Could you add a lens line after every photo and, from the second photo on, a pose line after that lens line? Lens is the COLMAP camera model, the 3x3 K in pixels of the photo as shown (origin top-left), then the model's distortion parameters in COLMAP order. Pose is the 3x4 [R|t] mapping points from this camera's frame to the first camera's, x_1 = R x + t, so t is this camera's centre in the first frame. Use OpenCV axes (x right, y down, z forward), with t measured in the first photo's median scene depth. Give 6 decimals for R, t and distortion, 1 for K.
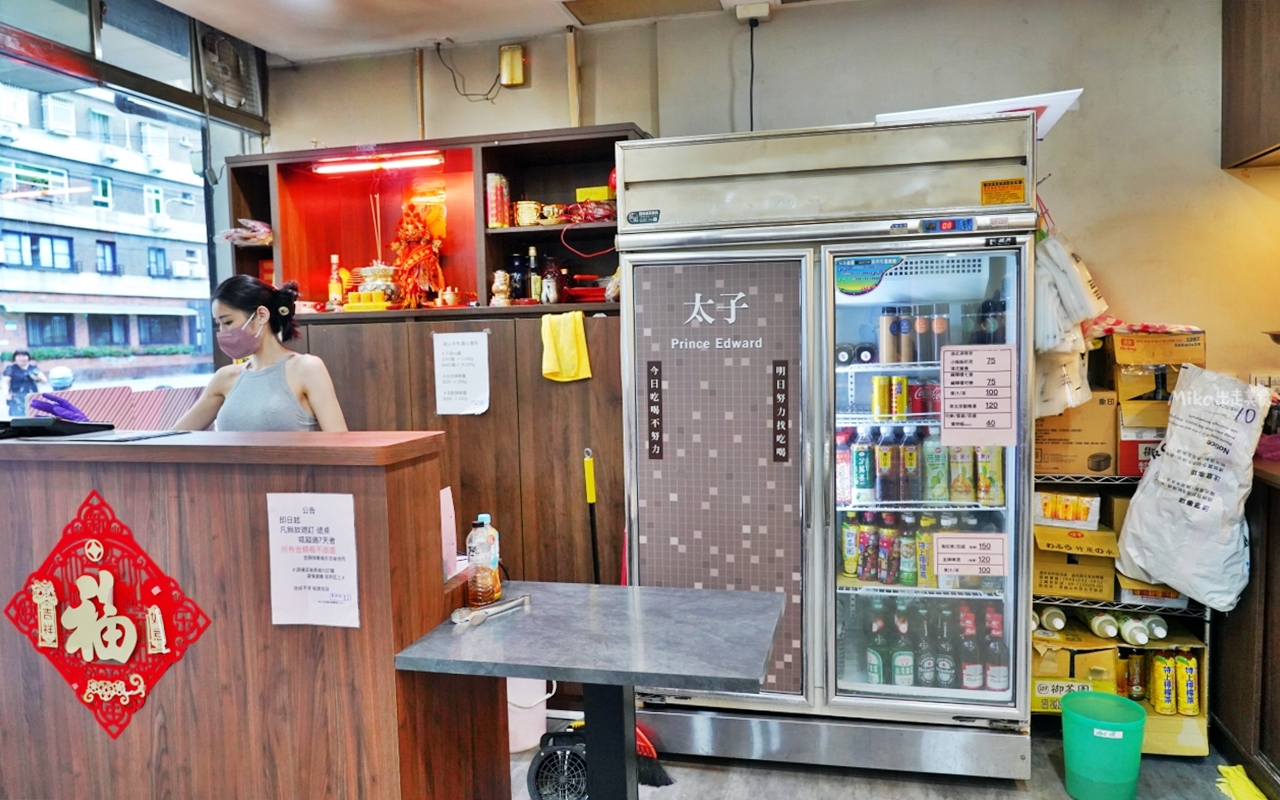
lens RADIAL K [[875.7, 0, 649.2], [0, 875.7, 397.5], [0, 0, 1]] dist [-0.024945, 0.020935]
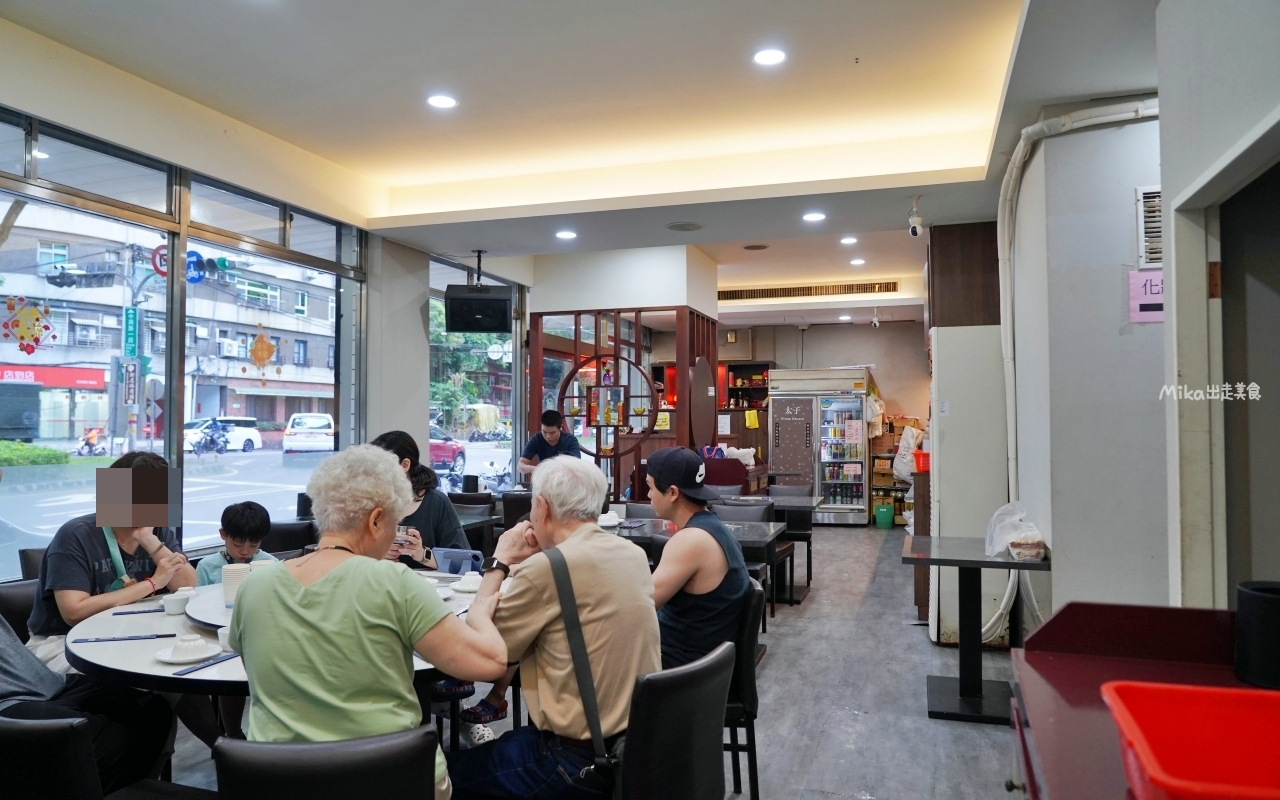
lens RADIAL K [[875.7, 0, 649.2], [0, 875.7, 397.5], [0, 0, 1]] dist [-0.024945, 0.020935]
pose [[0.997310, 0.020129, -0.070485, -0.262446], [-0.027230, 0.994486, -0.101276, 0.233584], [0.068058, 0.102922, 0.992358, -2.678872]]
